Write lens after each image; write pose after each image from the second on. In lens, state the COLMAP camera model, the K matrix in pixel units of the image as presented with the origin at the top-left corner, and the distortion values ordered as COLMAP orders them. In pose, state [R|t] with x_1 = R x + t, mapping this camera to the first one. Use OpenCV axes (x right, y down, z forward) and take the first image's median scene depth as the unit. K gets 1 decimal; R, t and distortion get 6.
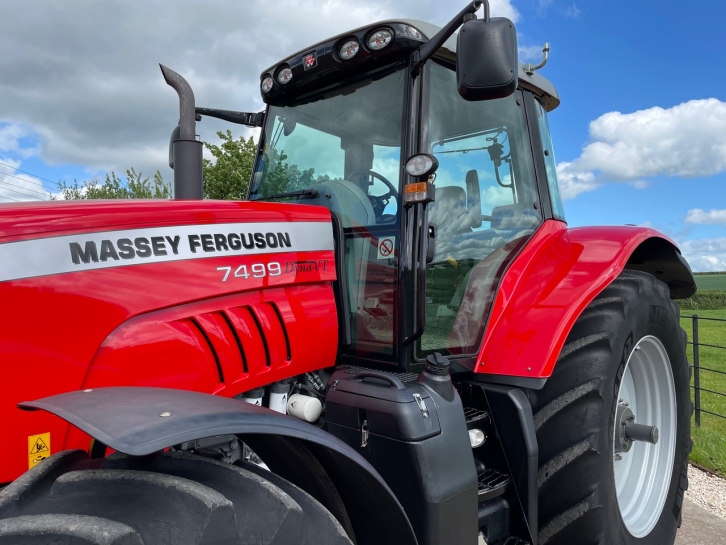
lens RADIAL K [[545.8, 0, 352.9], [0, 545.8, 268.6], [0, 0, 1]] dist [0.085318, -0.112238]
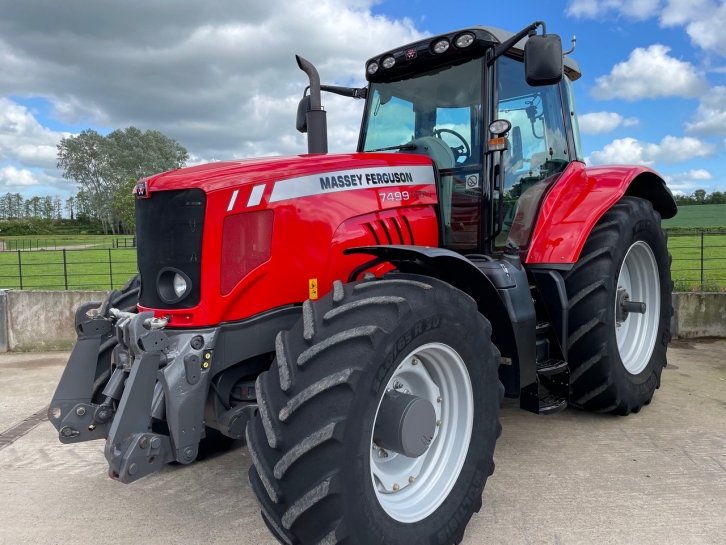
lens RADIAL K [[545.8, 0, 352.9], [0, 545.8, 268.6], [0, 0, 1]] dist [0.085318, -0.112238]
pose [[0.999794, -0.020284, -0.001208, -0.276935], [0.020314, 0.996235, 0.084284, 0.069932], [-0.000506, -0.084291, 0.996441, -0.566201]]
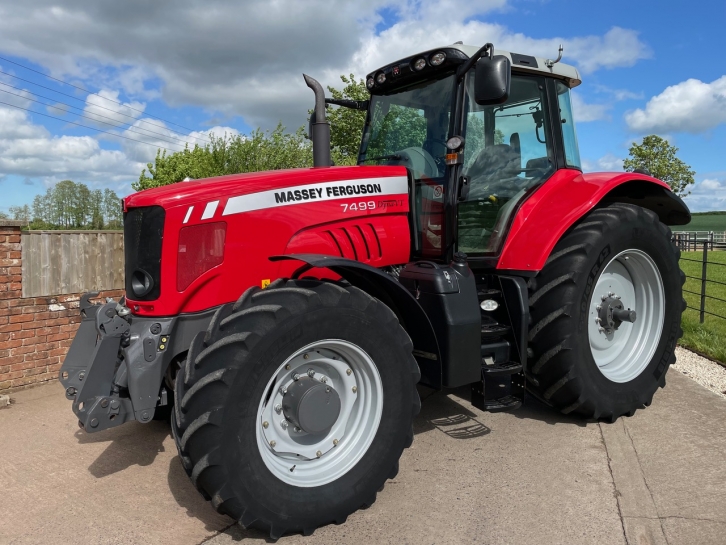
lens RADIAL K [[545.8, 0, 352.9], [0, 545.8, 268.6], [0, 0, 1]] dist [0.085318, -0.112238]
pose [[0.977758, 0.014898, -0.209207, 0.157683], [0.008600, 0.993787, 0.110964, 0.007655], [0.209561, -0.110295, 0.971555, -0.698970]]
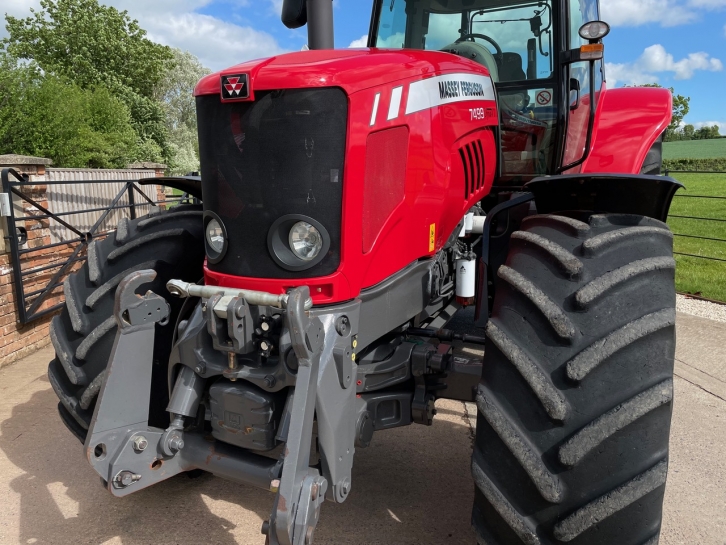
lens RADIAL K [[545.8, 0, 352.9], [0, 545.8, 268.6], [0, 0, 1]] dist [0.085318, -0.112238]
pose [[0.956850, -0.071550, 0.281634, -0.757400], [0.010719, 0.977242, 0.211857, 0.073282], [-0.290383, -0.199696, 0.935841, -0.175103]]
